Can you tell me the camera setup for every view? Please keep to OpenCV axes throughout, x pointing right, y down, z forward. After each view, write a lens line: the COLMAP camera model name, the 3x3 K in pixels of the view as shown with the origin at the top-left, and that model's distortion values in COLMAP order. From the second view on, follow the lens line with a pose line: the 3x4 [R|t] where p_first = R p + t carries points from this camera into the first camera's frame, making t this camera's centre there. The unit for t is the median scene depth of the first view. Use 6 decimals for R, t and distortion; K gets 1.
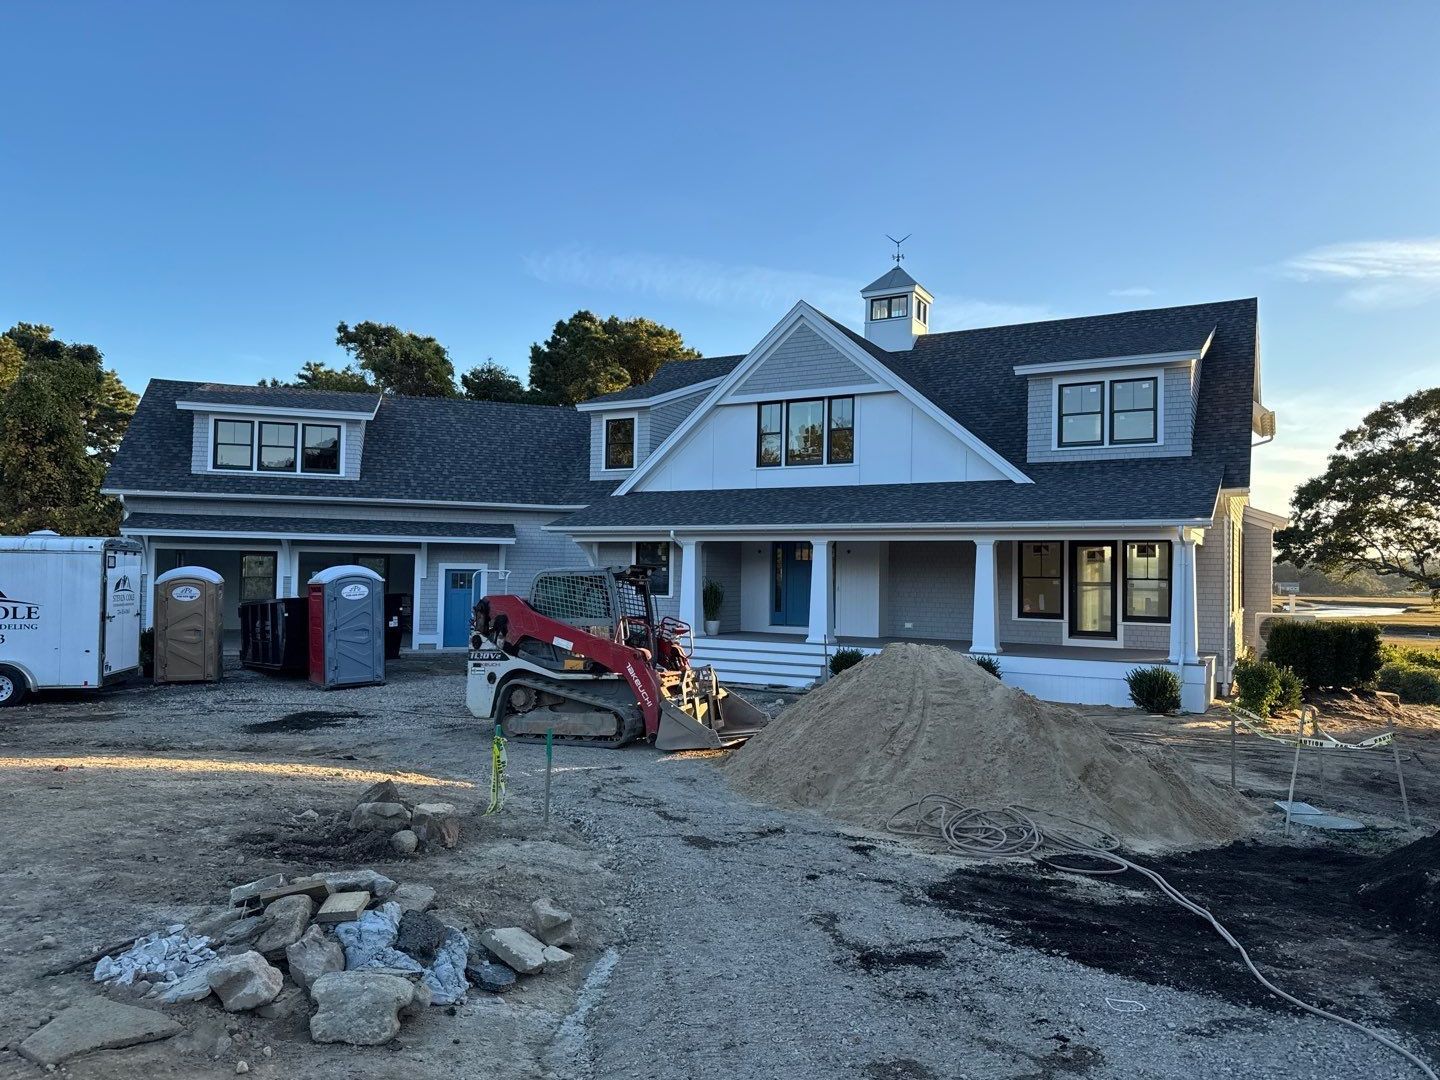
lens RADIAL K [[1026.9, 0, 719.5], [0, 1026.9, 542.1], [0, 0, 1]] dist [0.009606, 0.000417]
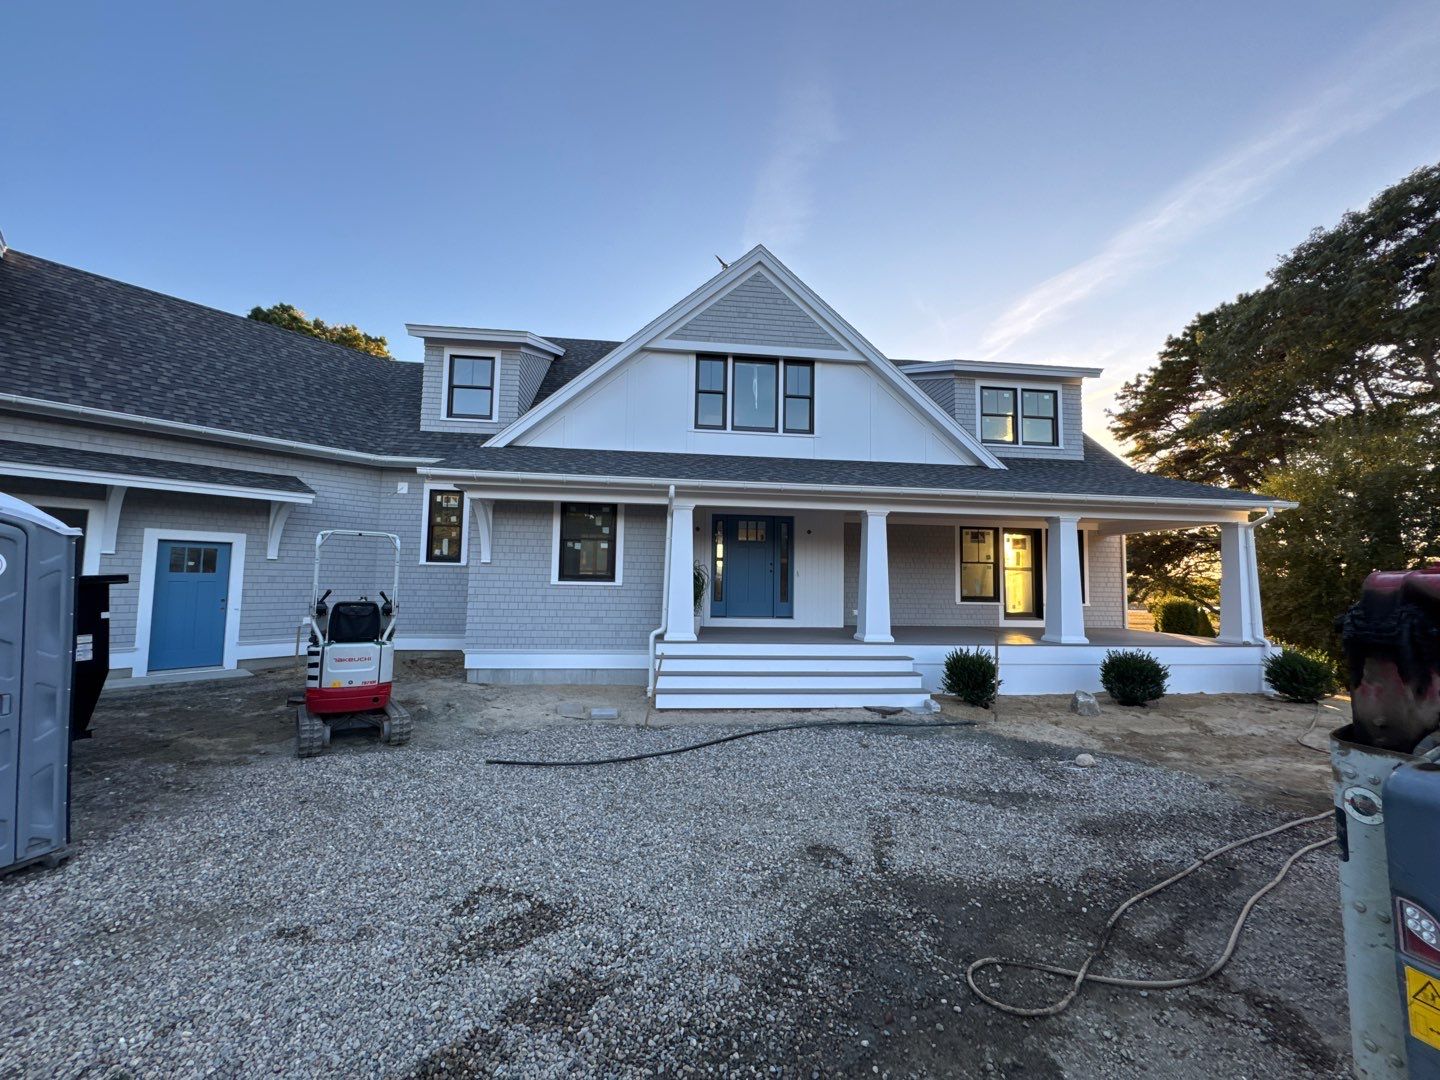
lens RADIAL K [[575.2, 0, 721.6], [0, 575.2, 540.0], [0, 0, 1]] dist [-0.015702, 0.000099]
pose [[0.807902, 0.038155, 0.588081, -0.214469], [-0.023777, 0.999200, -0.032163, 0.031840], [-0.588837, 0.012002, 0.808163, 0.596745]]
